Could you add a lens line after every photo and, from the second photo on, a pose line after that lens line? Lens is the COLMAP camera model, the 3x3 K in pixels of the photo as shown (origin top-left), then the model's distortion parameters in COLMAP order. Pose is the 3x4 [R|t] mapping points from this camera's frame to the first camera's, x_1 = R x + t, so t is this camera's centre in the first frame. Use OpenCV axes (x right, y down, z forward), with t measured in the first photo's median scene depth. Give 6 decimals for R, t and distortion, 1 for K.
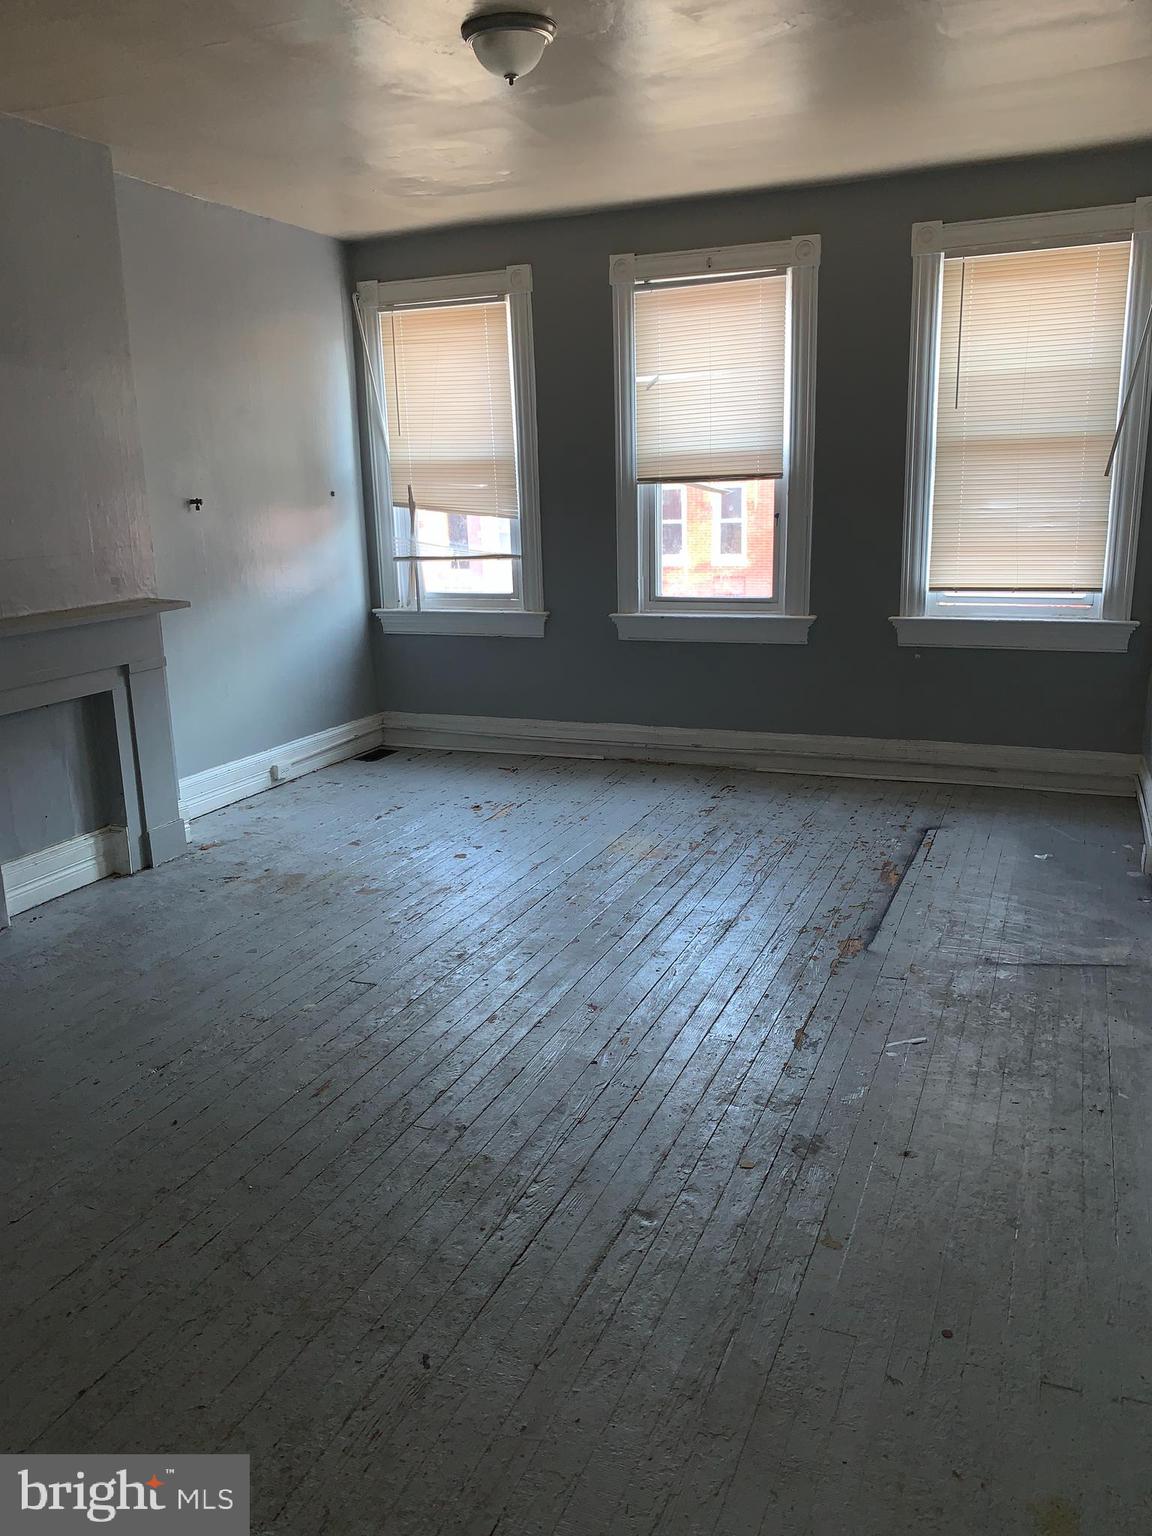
lens RADIAL K [[1184.3, 0, 603.9], [0, 1184.3, 762.8], [0, 0, 1]] dist [0.007791, -0.004520]
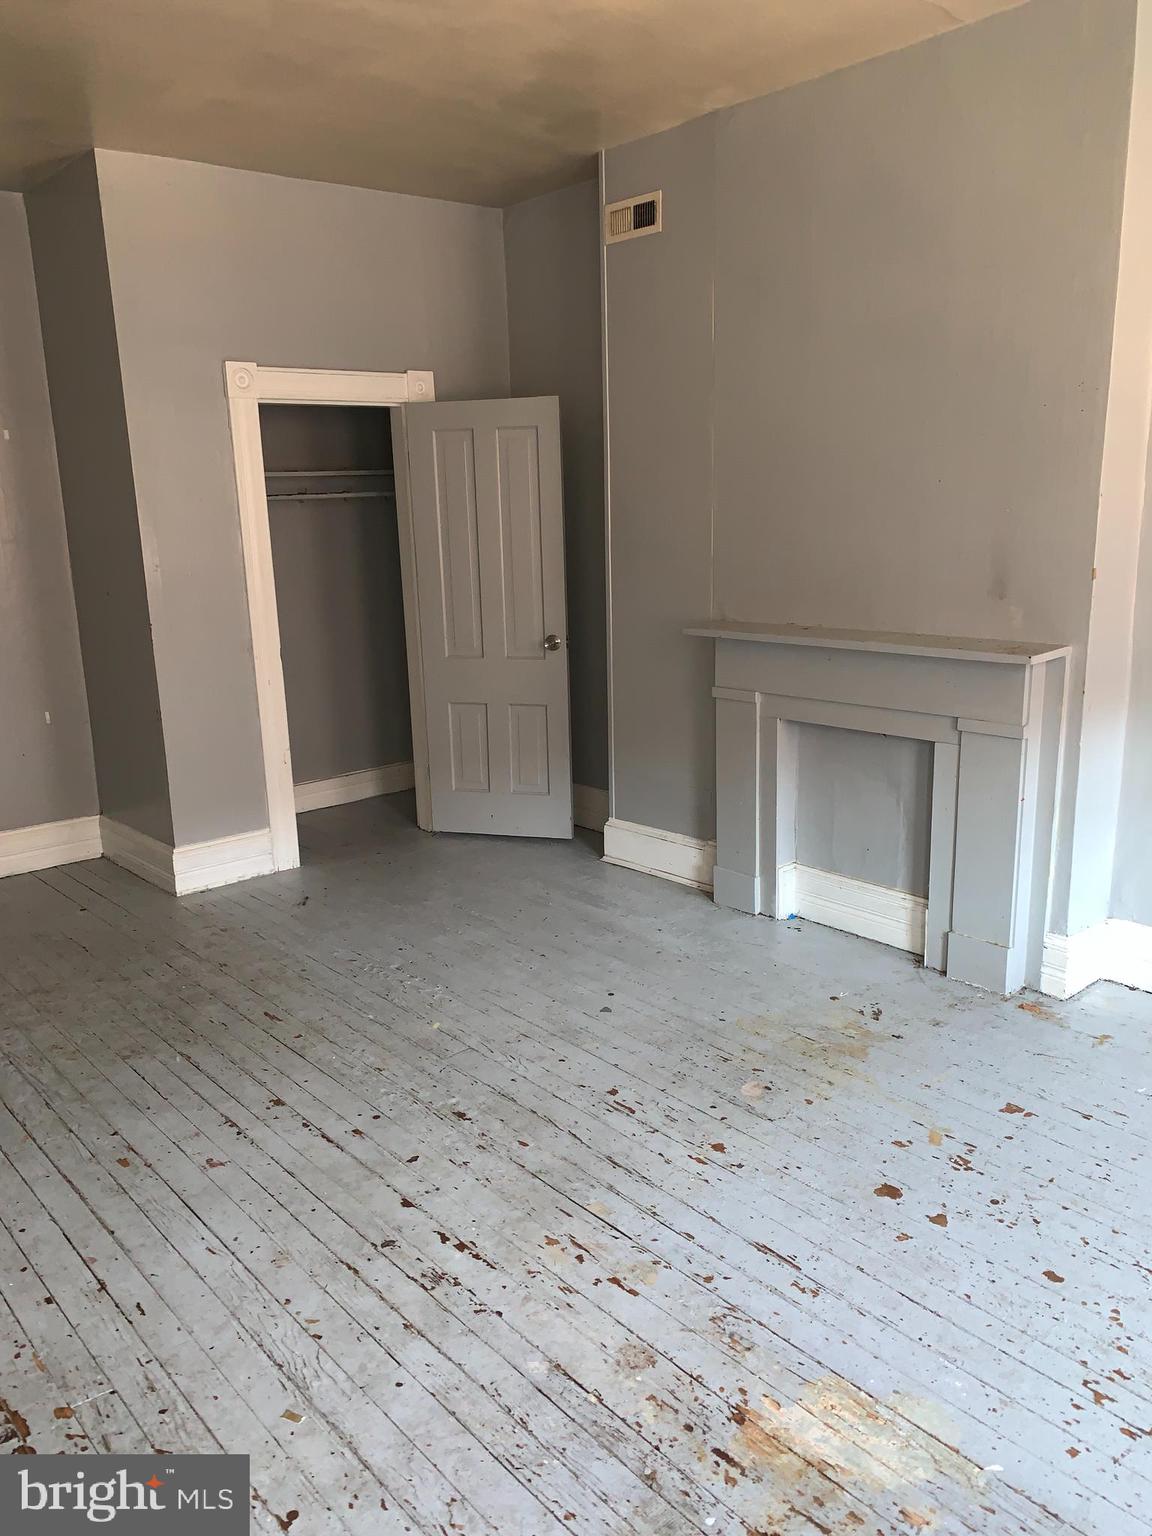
lens RADIAL K [[1184.3, 0, 588.6], [0, 1184.3, 764.2], [0, 0, 1]] dist [0.007791, -0.004520]
pose [[-0.465869, 0.223029, -0.856285, 0.432981], [-0.172234, 0.926349, 0.334983, -0.309494], [0.867929, 0.303539, -0.393144, 1.250663]]
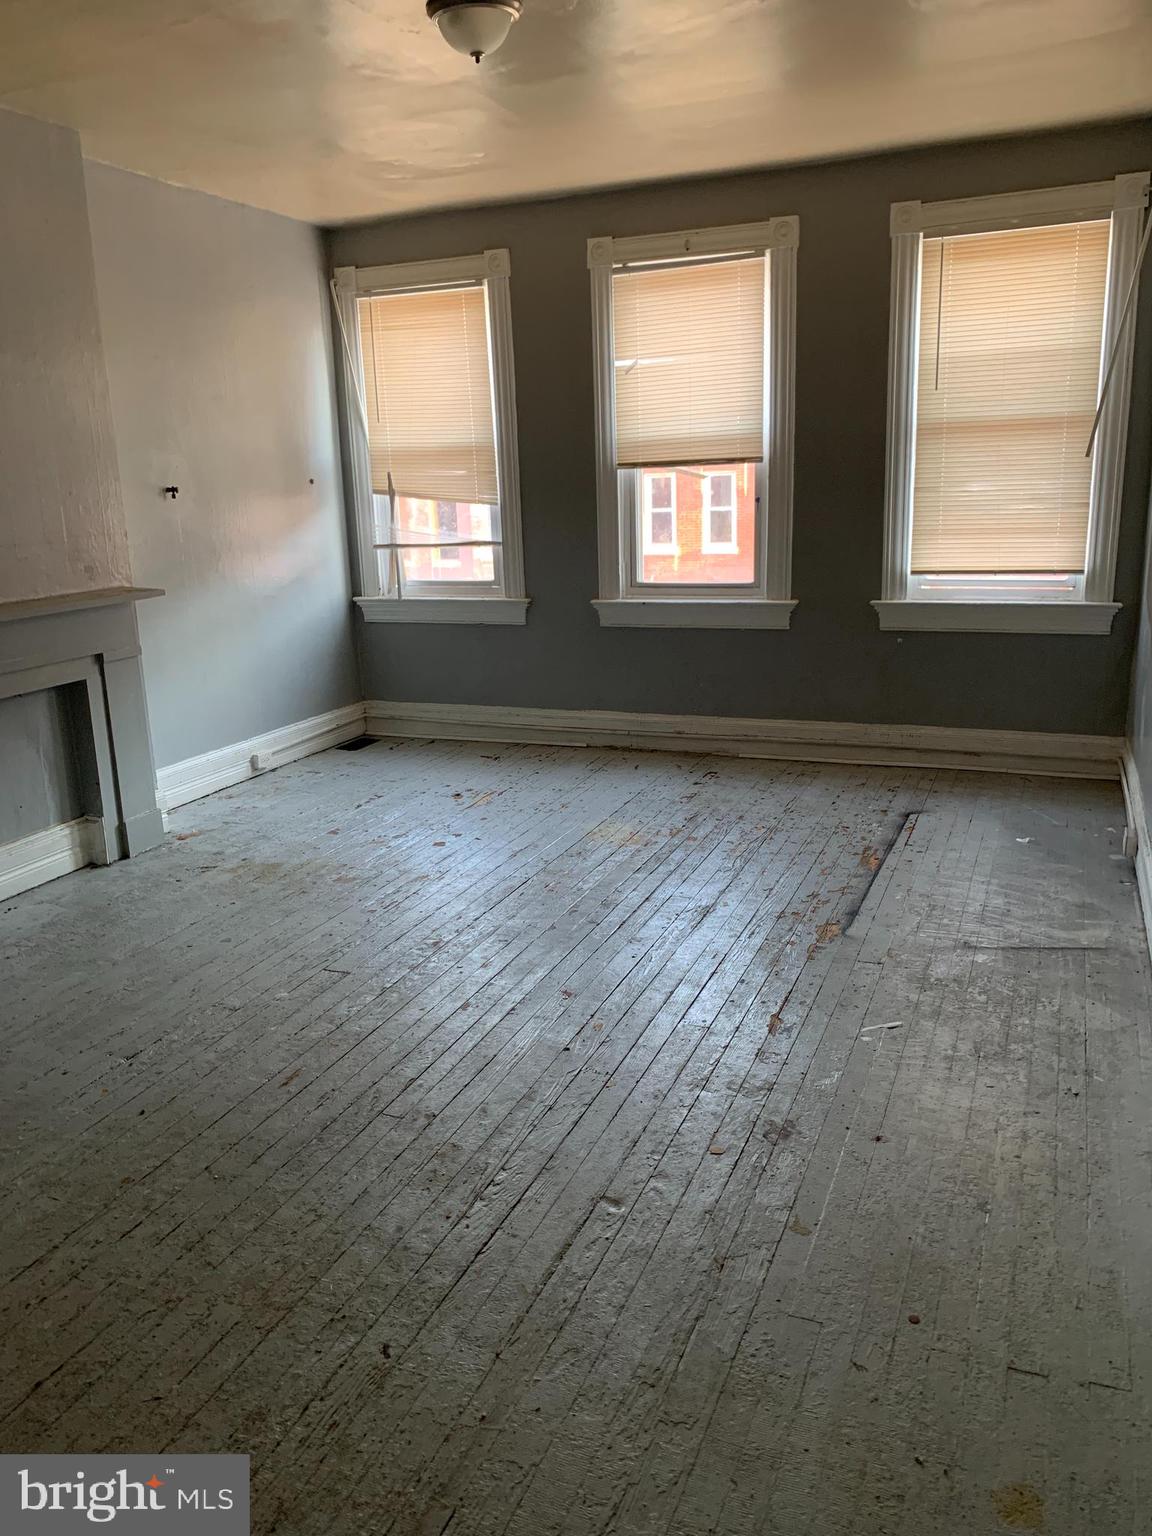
lens RADIAL K [[1184.3, 0, 594.7], [0, 1184.3, 759.1], [0, 0, 1]] dist [0.007791, -0.004520]
pose [[0.999972, -0.007352, -0.001282, 0.013613], [0.007359, 0.999956, 0.005895, 0.003088], [0.001239, -0.005905, 0.999982, 0.006538]]
